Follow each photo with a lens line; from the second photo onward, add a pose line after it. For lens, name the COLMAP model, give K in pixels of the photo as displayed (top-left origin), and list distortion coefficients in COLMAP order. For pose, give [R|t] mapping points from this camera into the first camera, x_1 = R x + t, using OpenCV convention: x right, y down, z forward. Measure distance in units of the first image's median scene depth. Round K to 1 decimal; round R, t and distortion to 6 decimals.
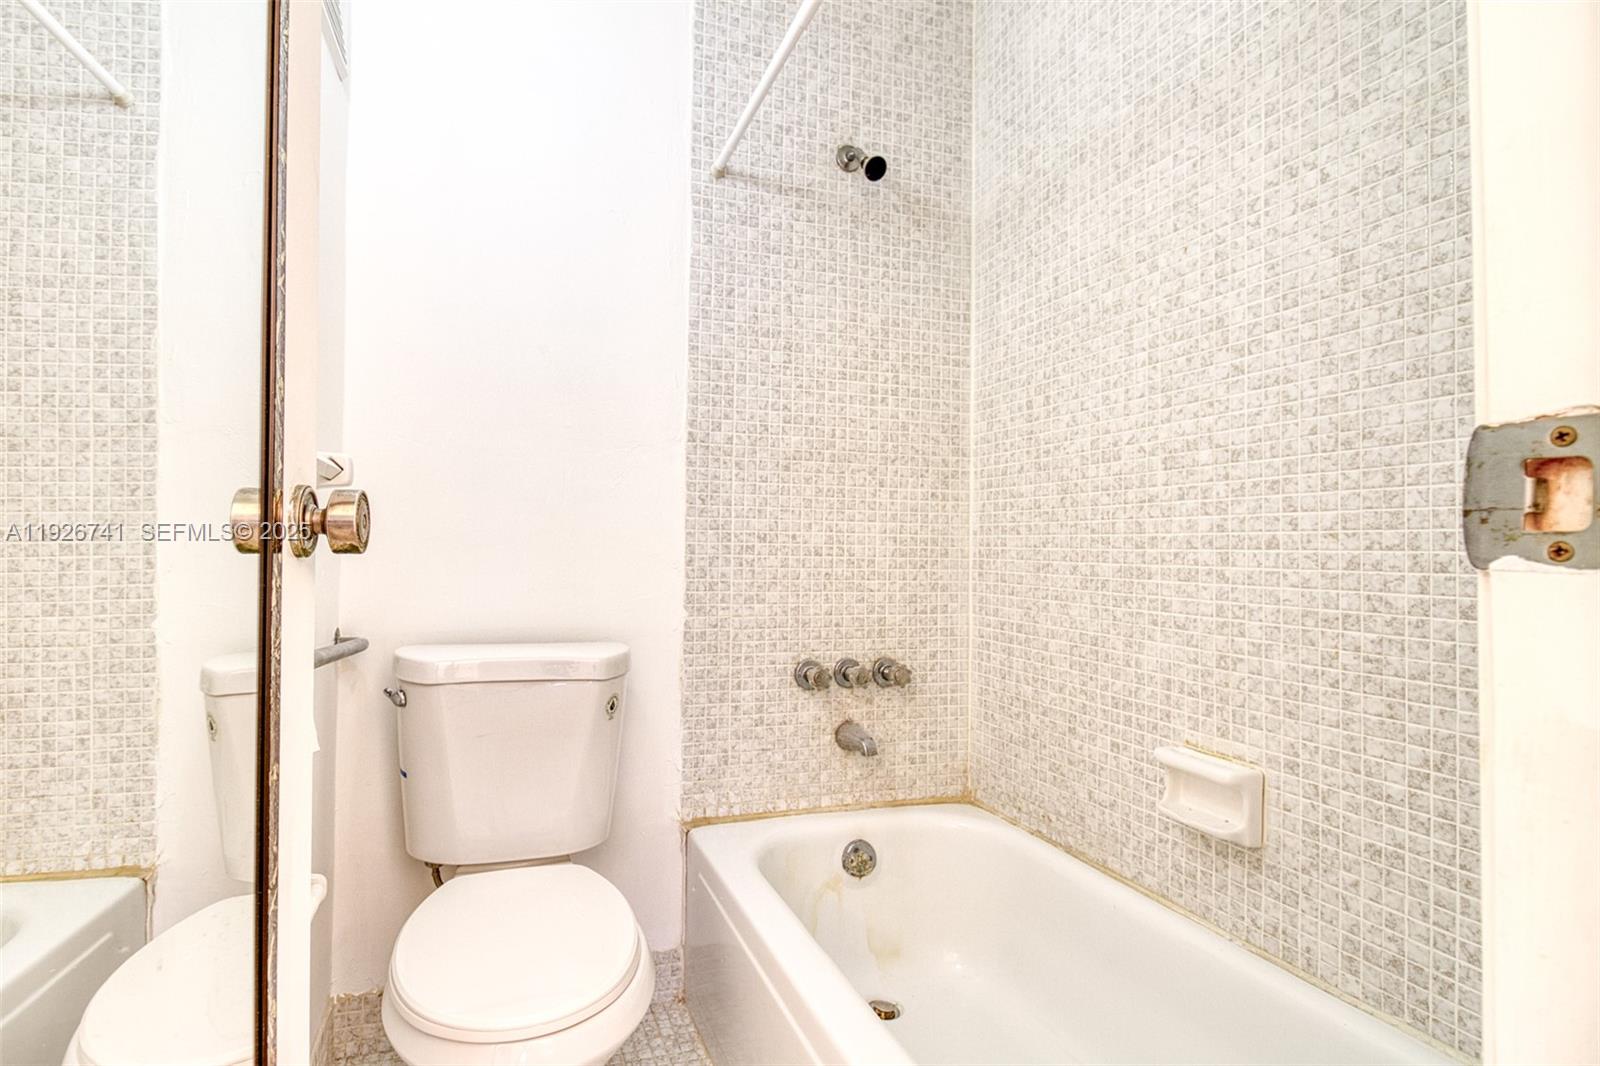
lens RADIAL K [[756.7, 0, 795.6], [0, 756.7, 538.5], [0, 0, 1]] dist [0.006595, 0.001120]
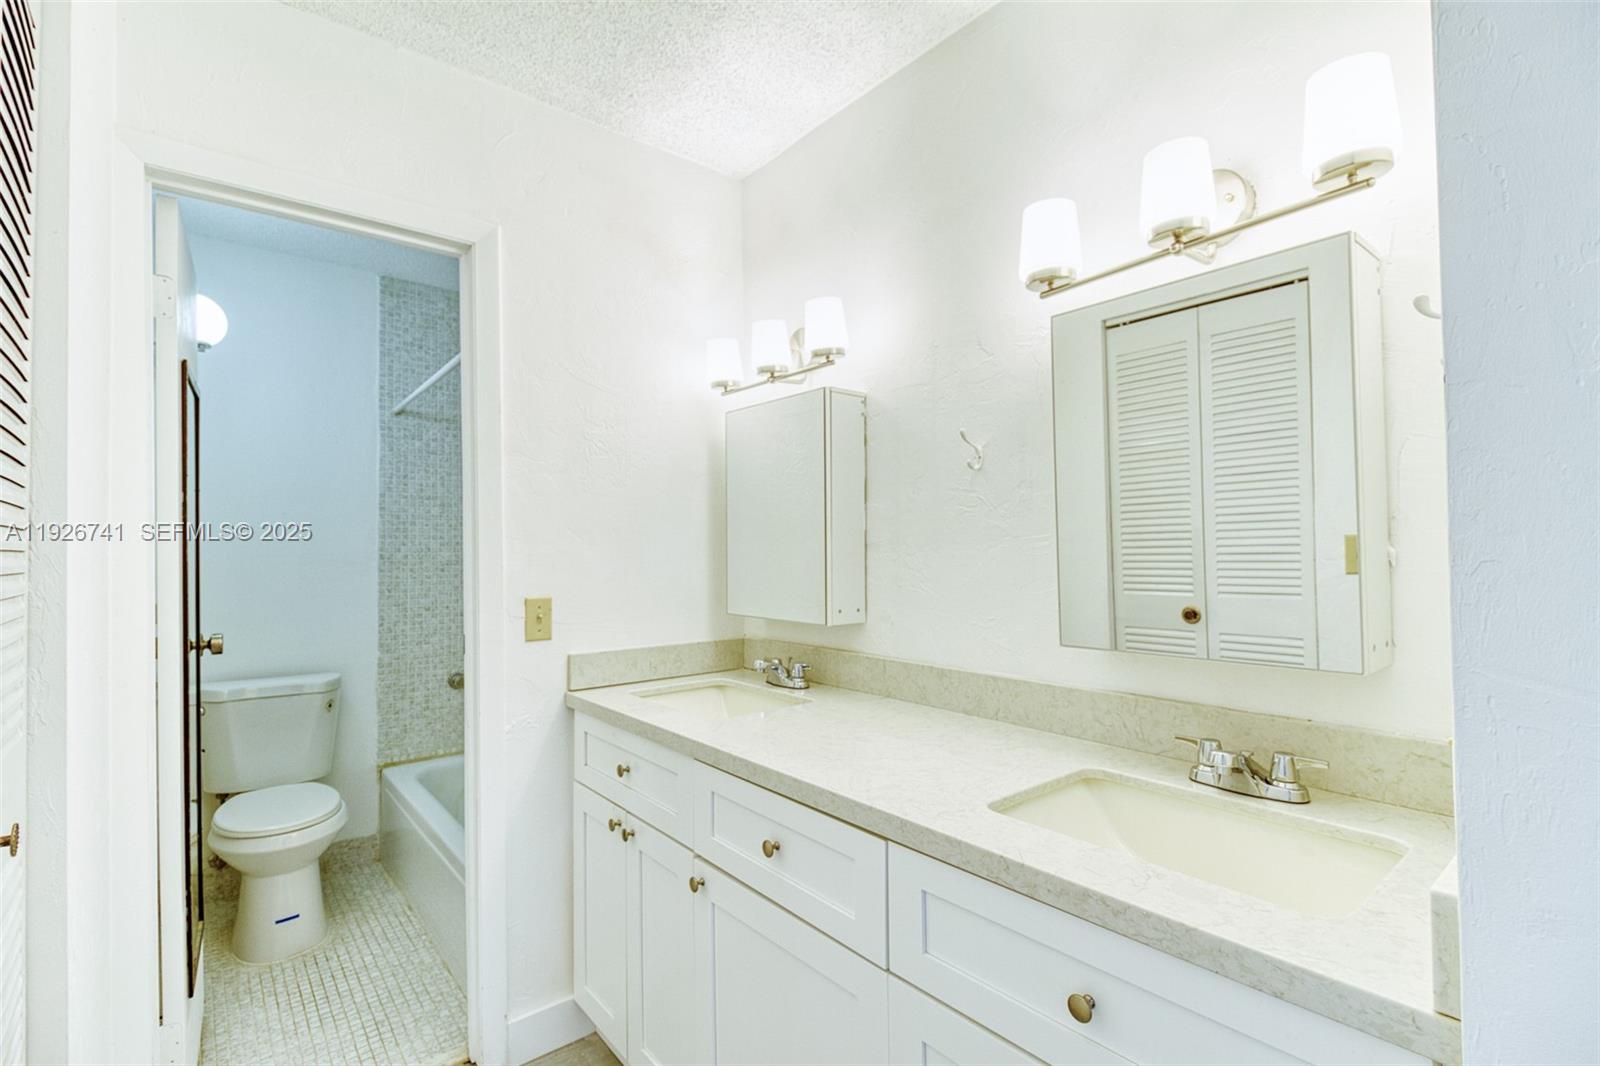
lens RADIAL K [[756.7, 0, 857.2], [0, 756.7, 528.7], [0, 0, 1]] dist [0.006595, 0.001120]
pose [[0.940627, -0.015103, 0.339105, 0.323433], [0.016921, 0.999854, -0.002407, -0.177288], [-0.339019, 0.008002, 0.940746, -1.119791]]
